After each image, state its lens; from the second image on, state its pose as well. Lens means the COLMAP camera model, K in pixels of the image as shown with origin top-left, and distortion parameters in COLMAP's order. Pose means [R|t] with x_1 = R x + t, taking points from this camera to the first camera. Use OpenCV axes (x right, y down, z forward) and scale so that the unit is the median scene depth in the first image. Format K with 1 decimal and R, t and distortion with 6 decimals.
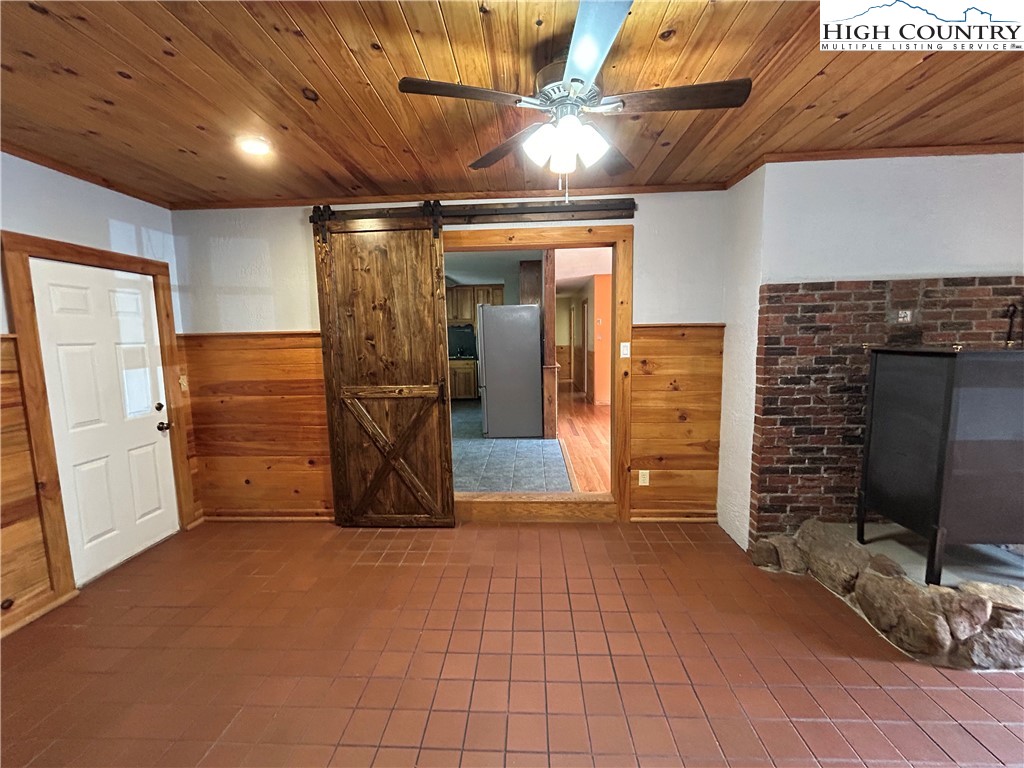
lens RADIAL K [[417.3, 0, 510.1], [0, 417.3, 382.3], [0, 0, 1]] dist [-0.004750, 0.000545]
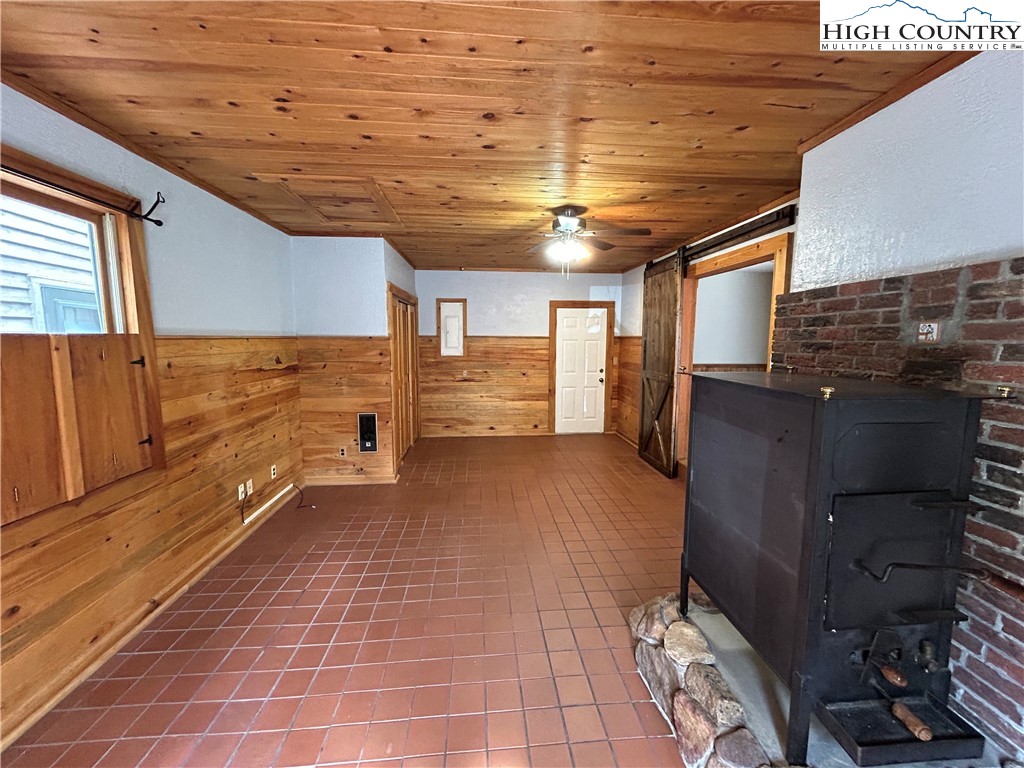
lens RADIAL K [[417.3, 0, 512.4], [0, 417.3, 384.2], [0, 0, 1]] dist [-0.004750, 0.000545]
pose [[0.131341, 0.132024, -0.982507, 1.458521], [-0.116614, 0.986269, 0.116940, -0.083348], [0.984455, 0.099215, 0.144933, 0.322778]]
